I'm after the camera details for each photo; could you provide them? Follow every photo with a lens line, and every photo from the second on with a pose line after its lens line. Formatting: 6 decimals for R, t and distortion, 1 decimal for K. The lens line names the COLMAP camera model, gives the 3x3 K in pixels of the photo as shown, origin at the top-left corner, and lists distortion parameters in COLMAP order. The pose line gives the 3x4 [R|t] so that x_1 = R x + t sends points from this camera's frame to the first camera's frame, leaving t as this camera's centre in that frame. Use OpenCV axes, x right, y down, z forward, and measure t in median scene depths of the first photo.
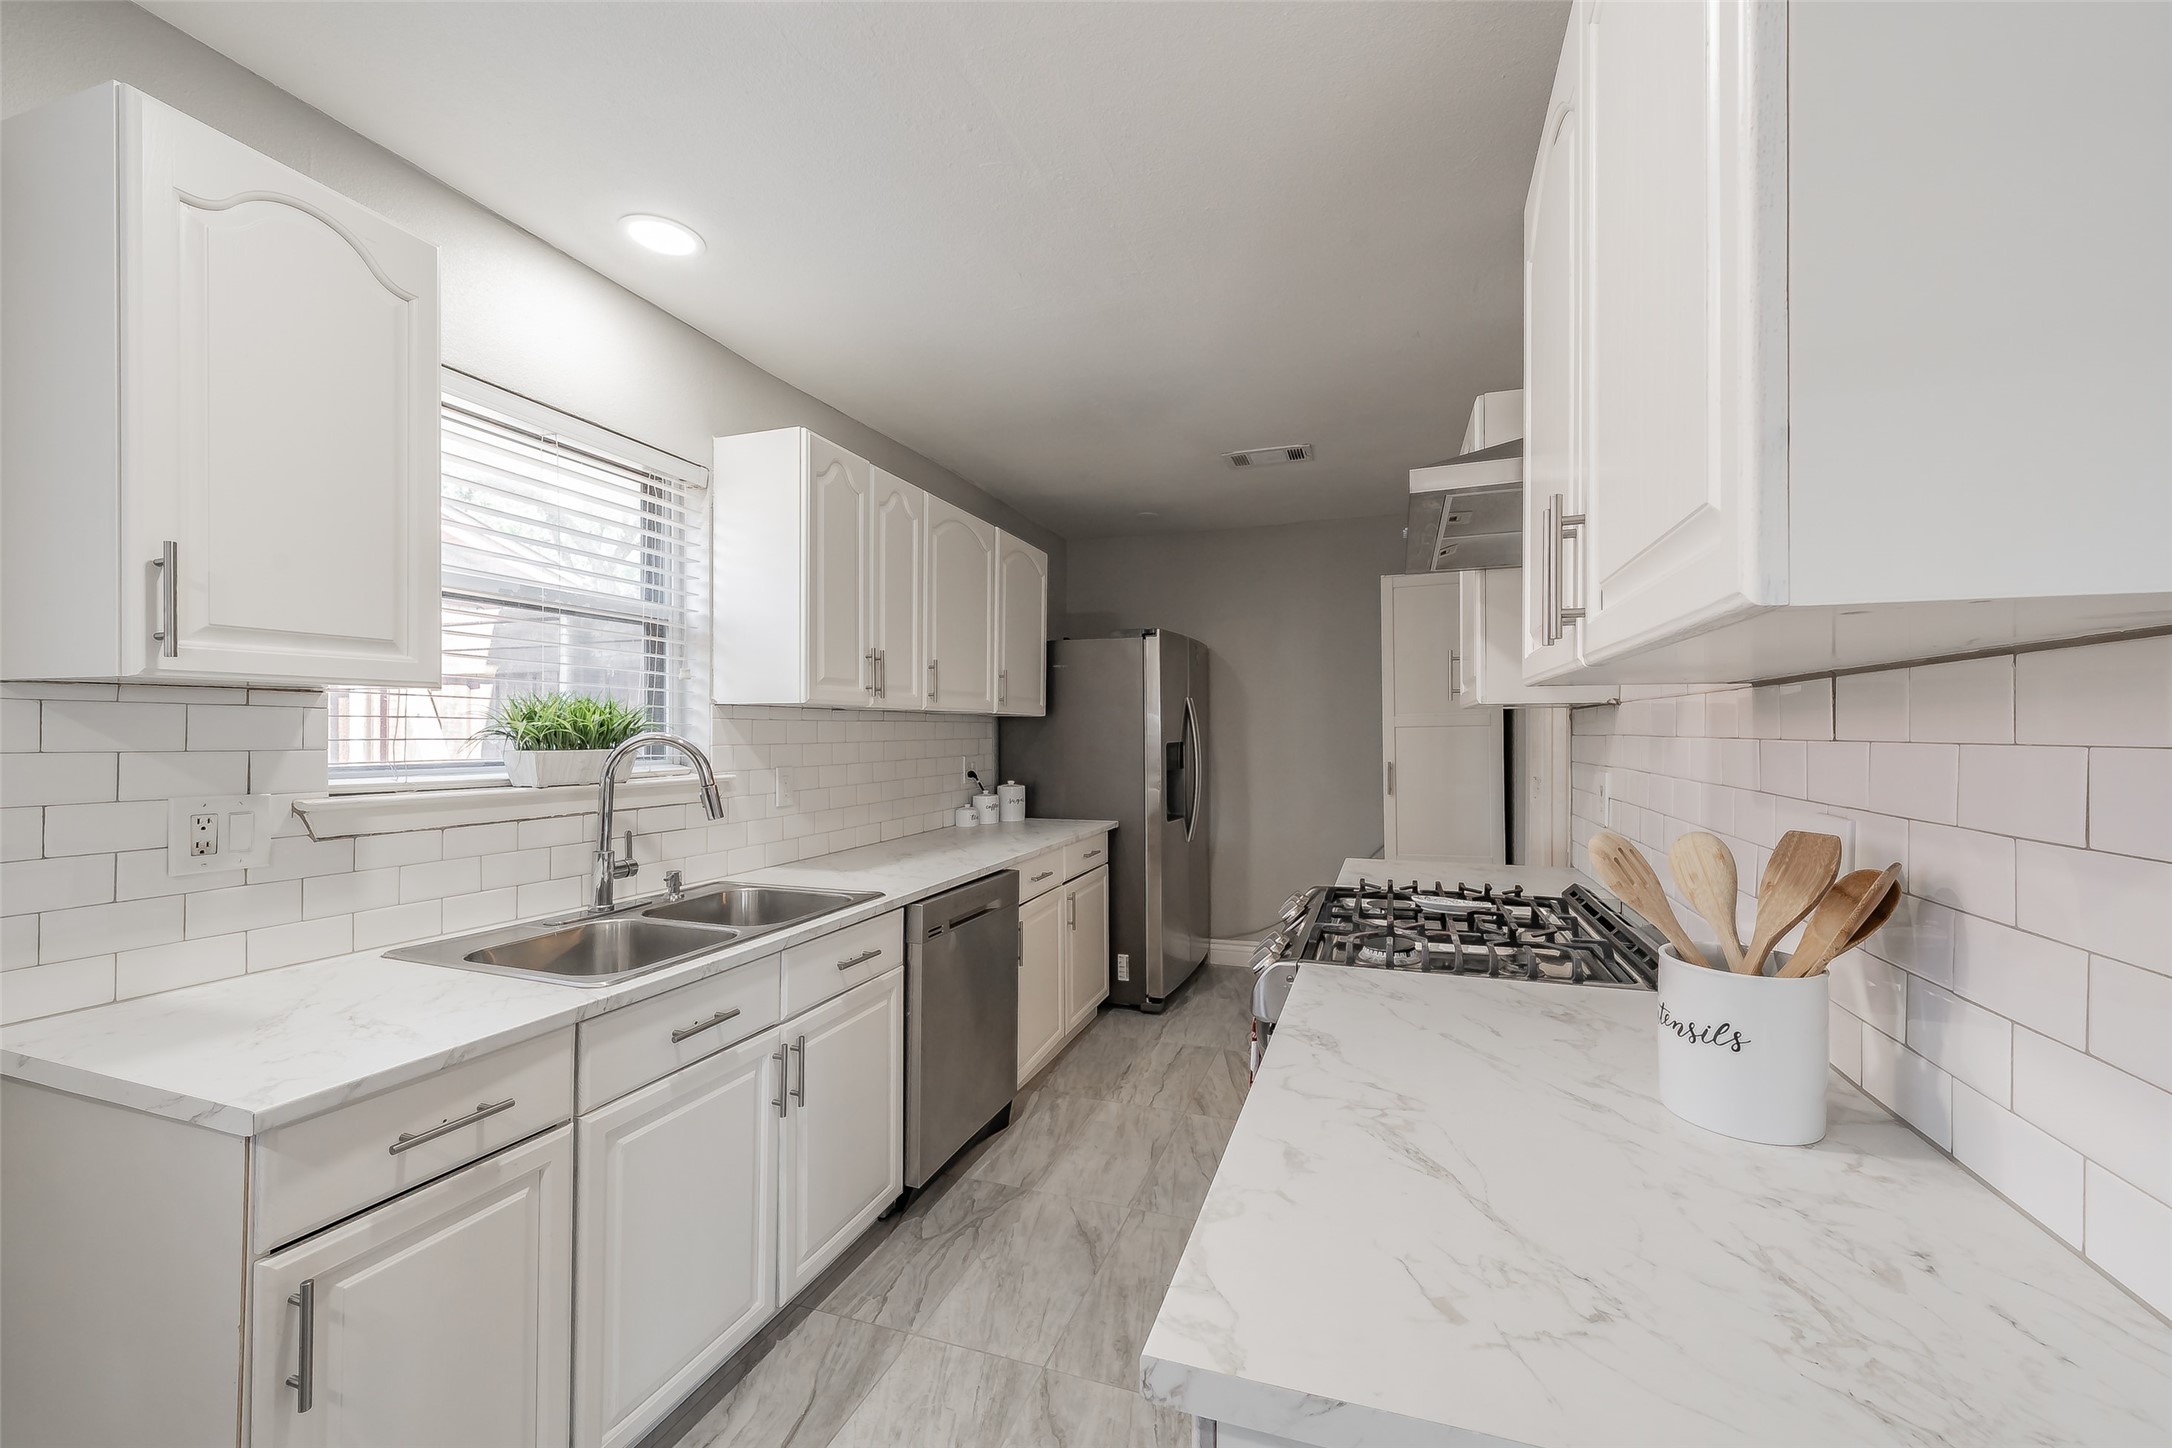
lens RADIAL K [[805.5, 0, 1094.5], [0, 805.5, 704.5], [0, 0, 1]] dist [-0.000279, -0.000117]
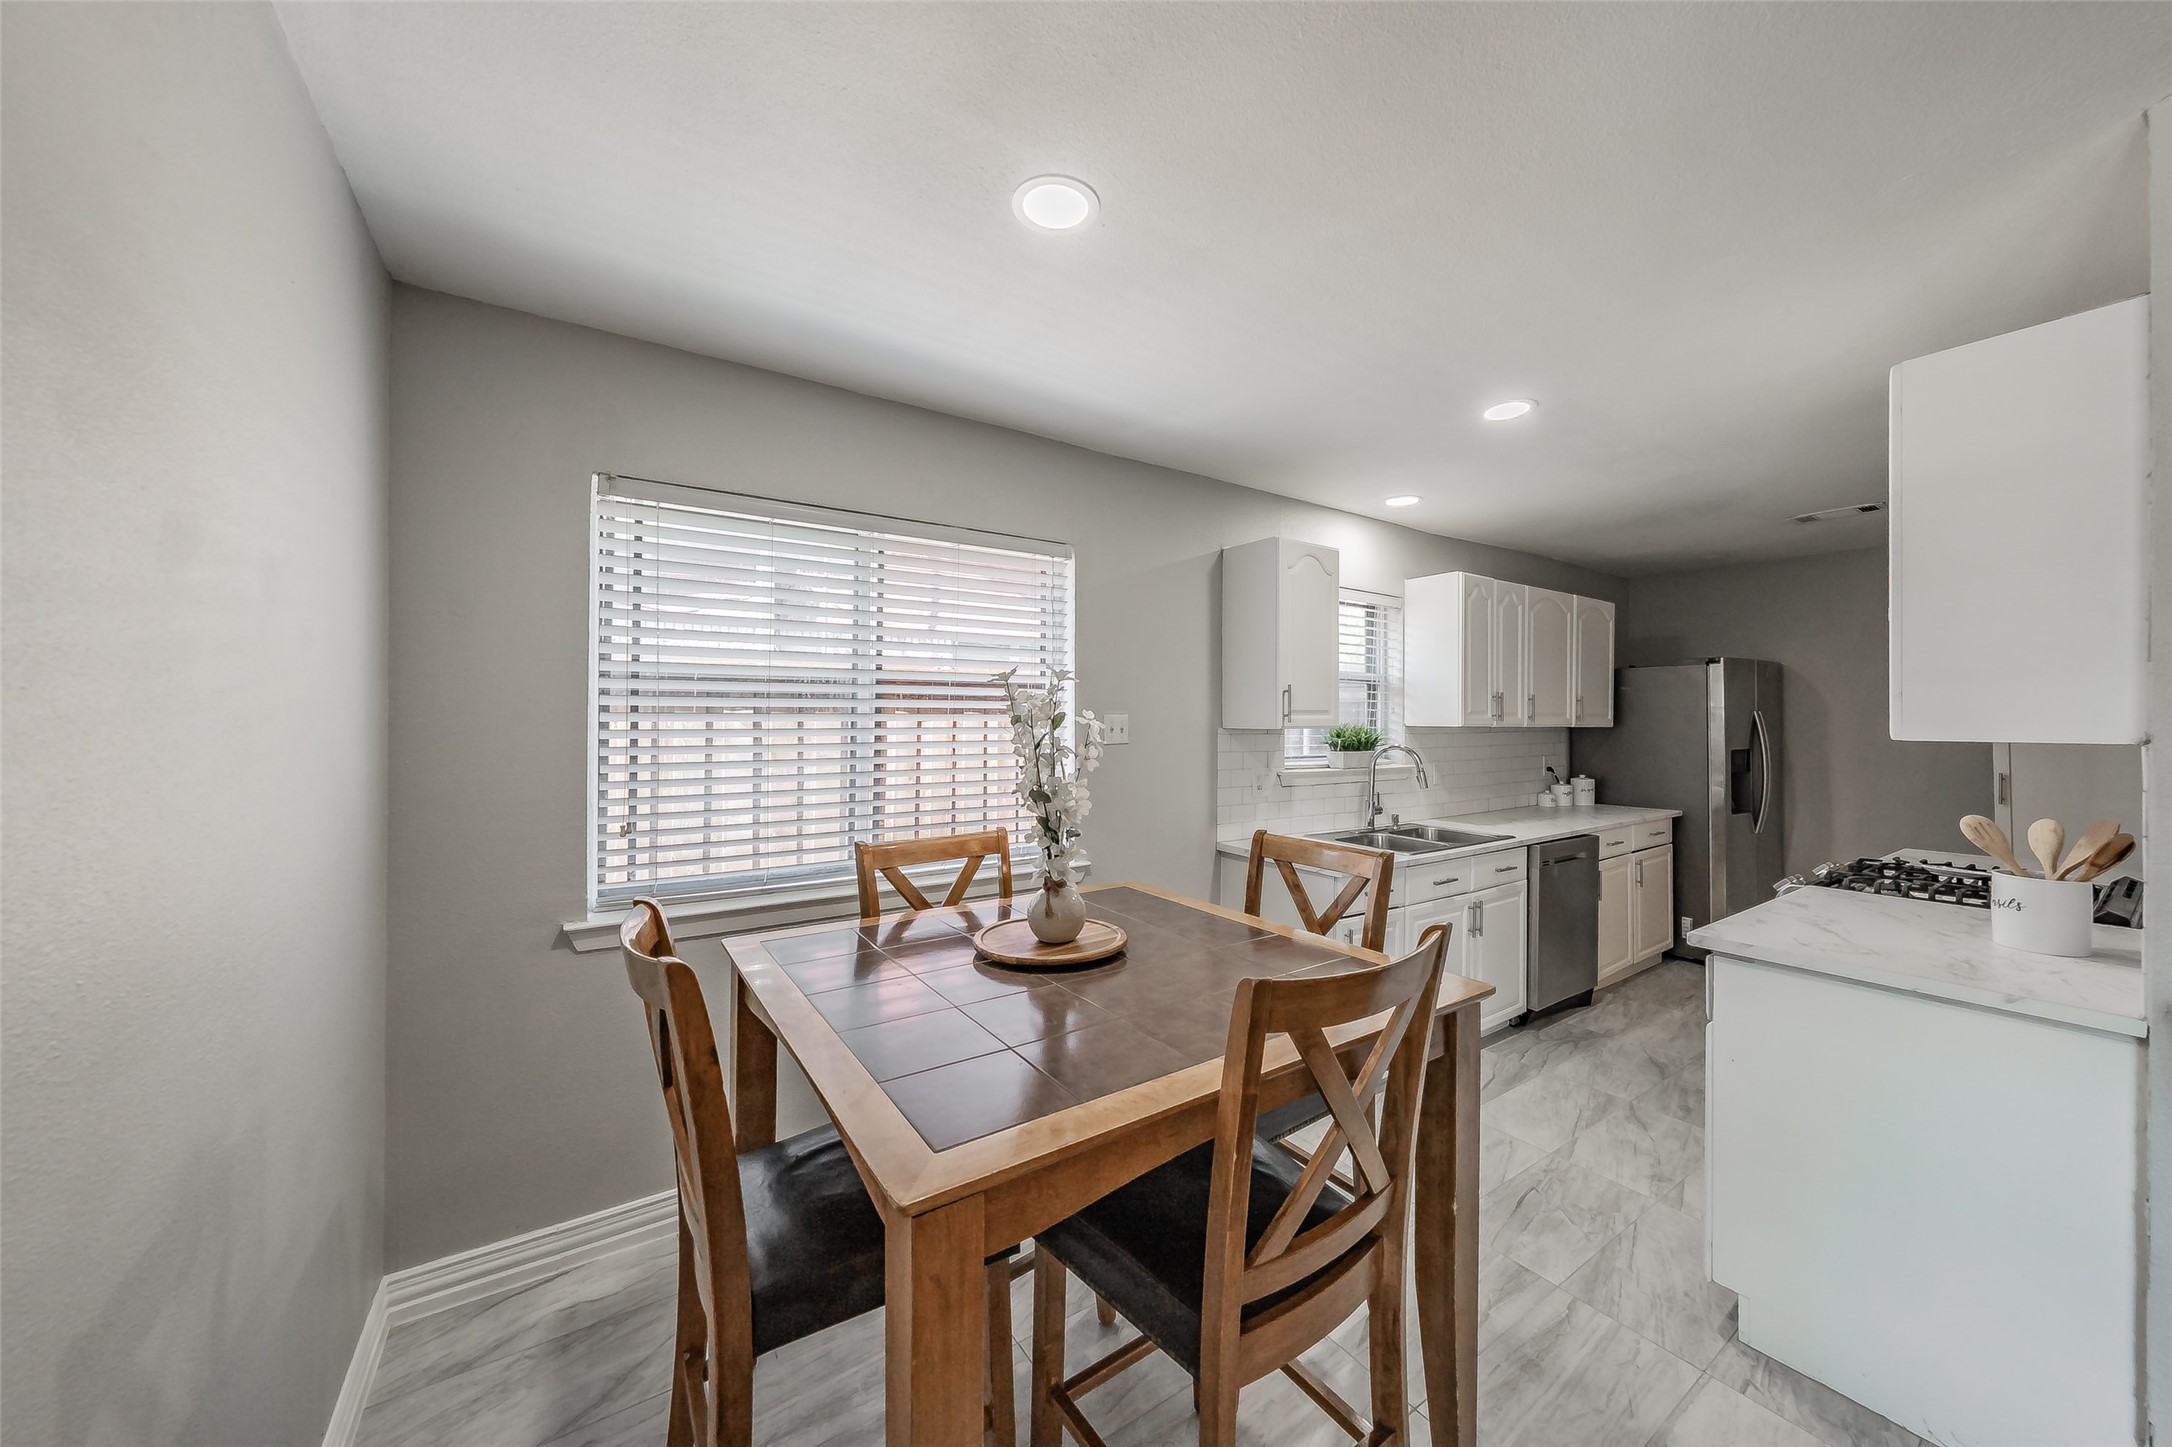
lens RADIAL K [[779.5, 0, 1098.3], [0, 779.5, 710.1], [0, 0, 1]] dist [-0.003221, -0.000201]
pose [[0.816447, -0.002228, -0.577417, -0.018276], [0.015506, 0.999717, 0.018067, -0.067047], [0.577213, -0.023704, 0.816250, -0.706889]]
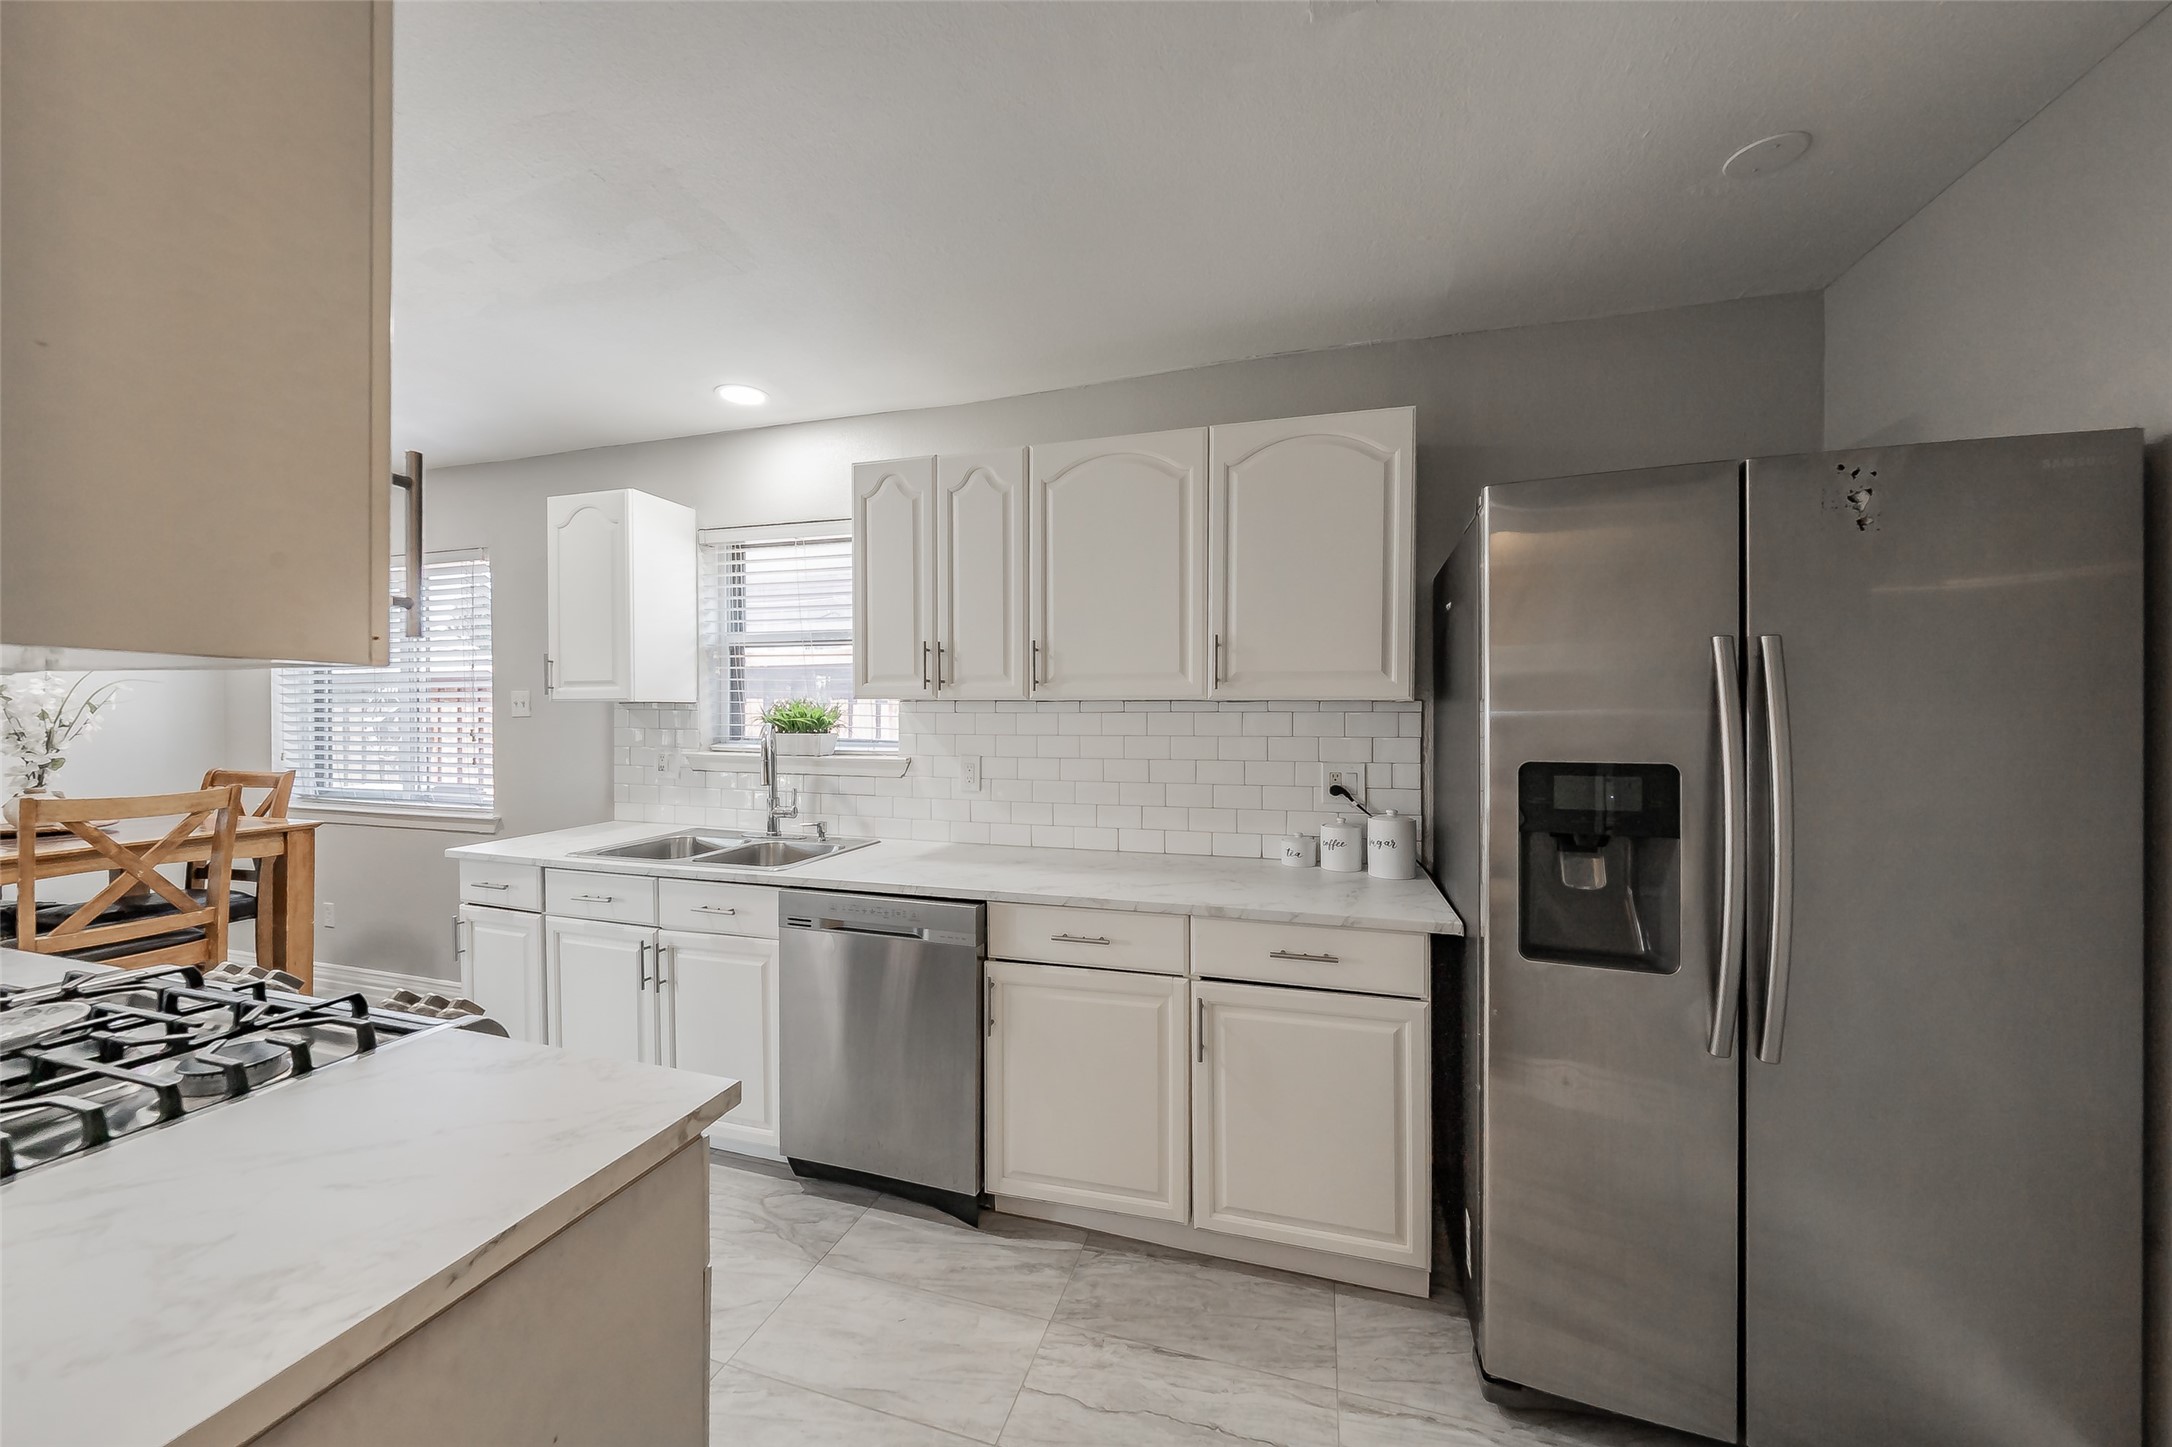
lens RADIAL K [[751.2, 0, 1090.8], [0, 751.2, 714.7], [0, 0, 1]] dist [-0.001319, -0.000059]
pose [[0.068978, -0.004502, -0.997608, 0.645222], [0.027733, 0.999612, -0.002594, 0.029276], [0.997233, -0.027488, 0.069076, 1.097712]]
